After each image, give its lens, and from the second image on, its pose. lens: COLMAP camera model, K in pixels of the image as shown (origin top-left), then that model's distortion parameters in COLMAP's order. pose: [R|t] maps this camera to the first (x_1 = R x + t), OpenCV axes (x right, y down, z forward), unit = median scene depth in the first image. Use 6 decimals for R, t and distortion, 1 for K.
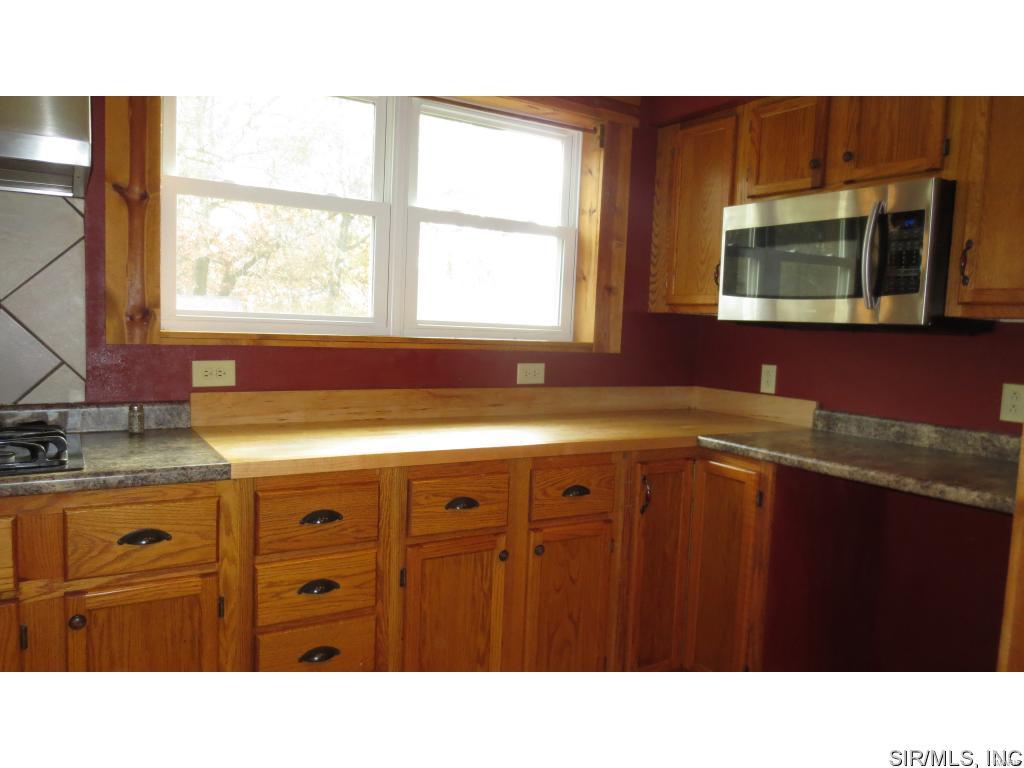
lens RADIAL K [[734.8, 0, 507.8], [0, 734.8, 380.1], [0, 0, 1]] dist [-0.028668, 0.017278]
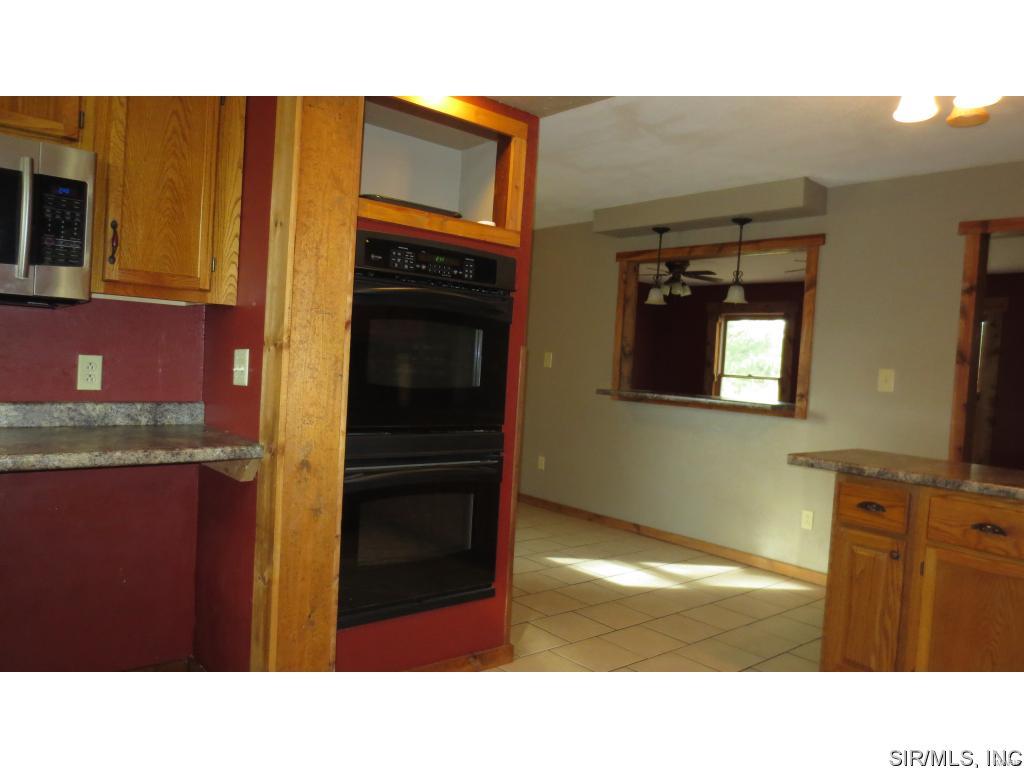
lens RADIAL K [[734.8, 0, 507.8], [0, 734.8, 380.1], [0, 0, 1]] dist [-0.028668, 0.017278]
pose [[-0.151058, -0.079662, 0.985310, -0.448512], [0.010912, 0.996552, 0.082244, -0.038438], [-0.988465, 0.023175, -0.149668, 0.528045]]
